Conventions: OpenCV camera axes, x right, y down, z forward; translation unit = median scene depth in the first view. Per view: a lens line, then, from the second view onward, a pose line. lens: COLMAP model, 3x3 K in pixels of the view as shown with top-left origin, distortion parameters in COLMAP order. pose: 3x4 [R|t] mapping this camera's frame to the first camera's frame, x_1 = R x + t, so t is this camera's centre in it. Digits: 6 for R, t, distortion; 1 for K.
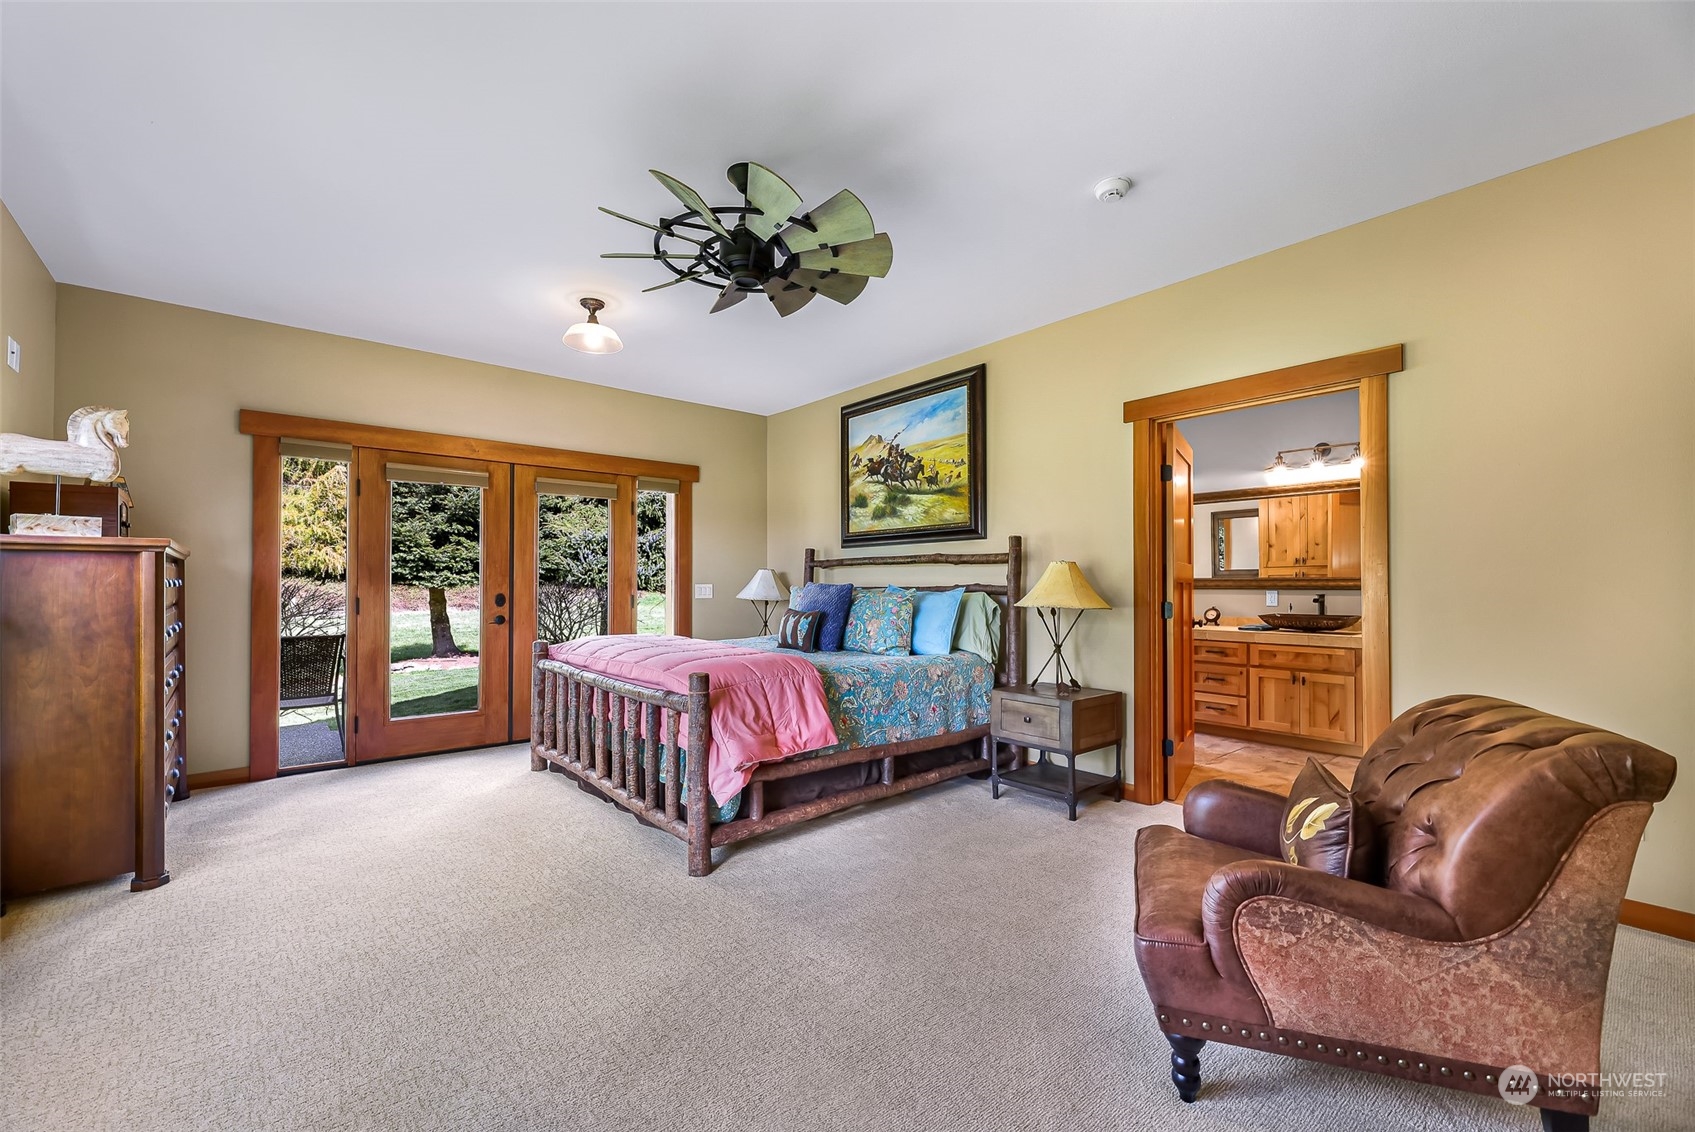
lens RADIAL K [[685.2, 0, 852.3], [0, 685.2, 577.8], [0, 0, 1]] dist [-0.000698, -0.001001]
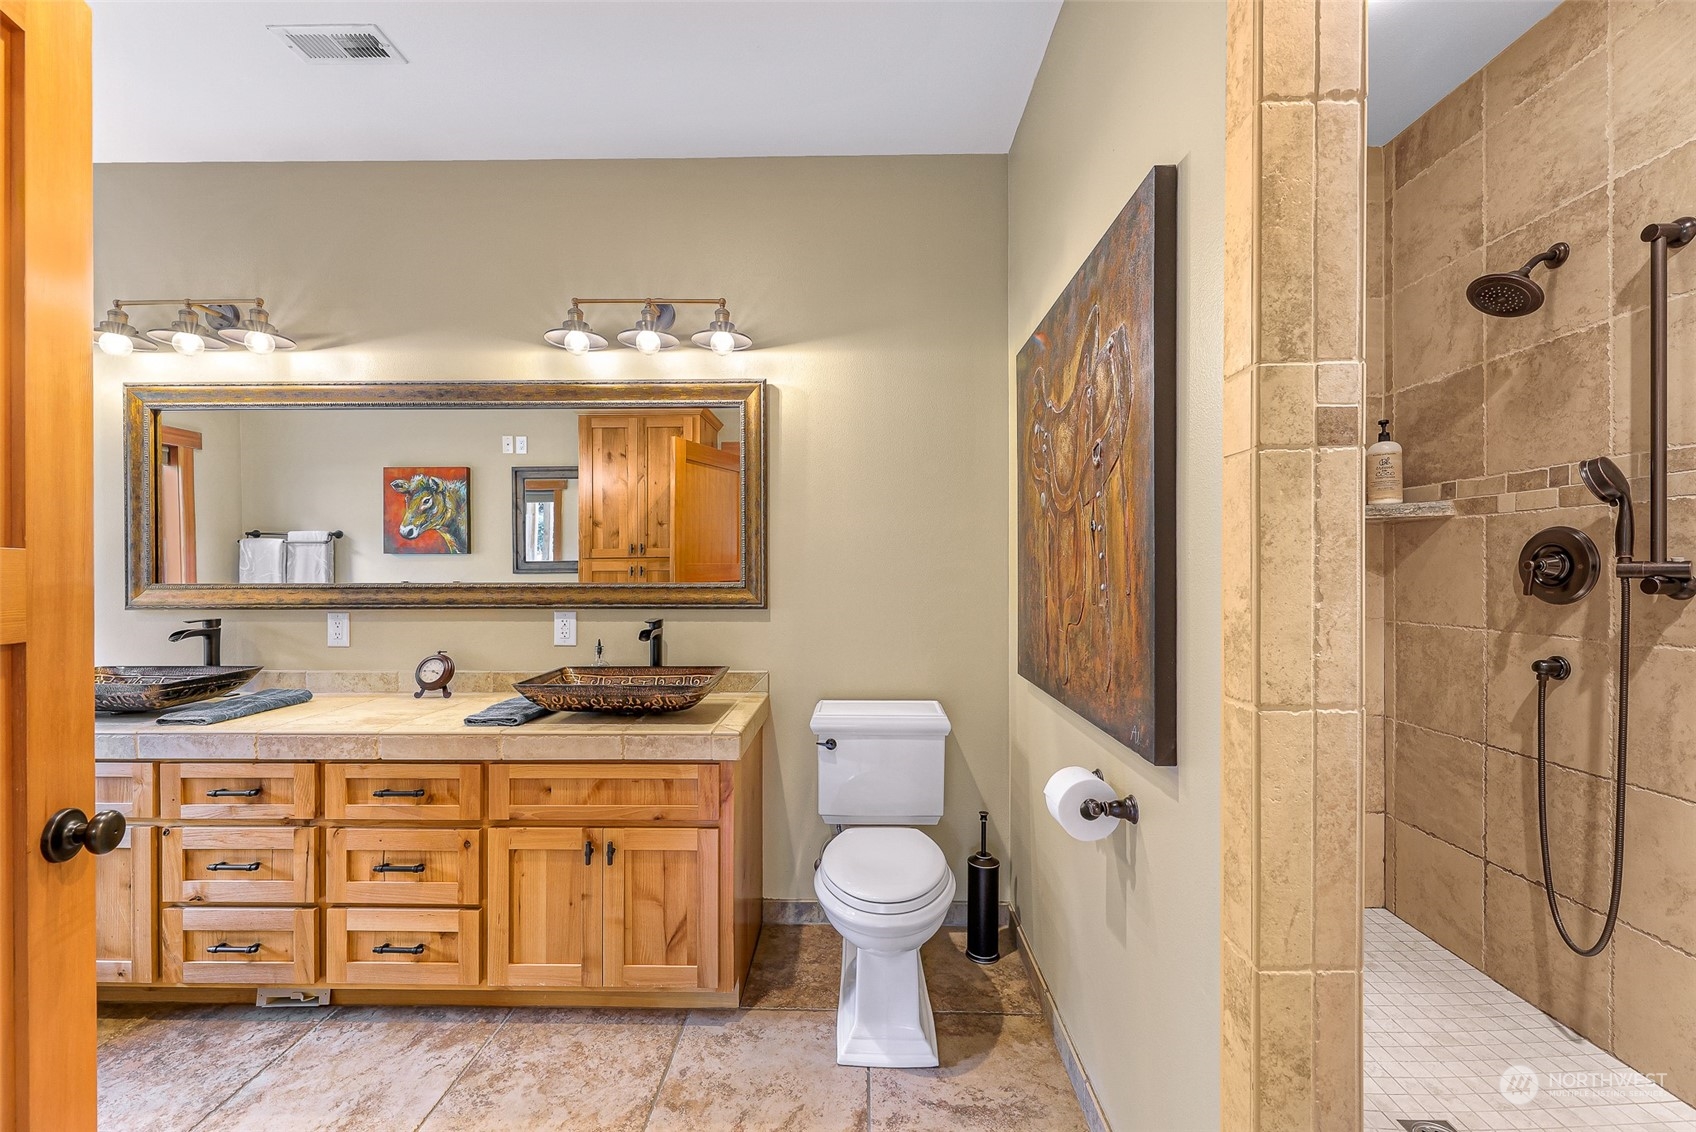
lens RADIAL K [[685.6, 0, 852.4], [0, 685.6, 573.1], [0, 0, 1]] dist [-0.000698, -0.001001]
pose [[0.660667, -0.004689, 0.750665, 0.428176], [-0.004343, 0.999940, 0.010069, -0.013402], [-0.750667, -0.009913, 0.660607, 0.598709]]
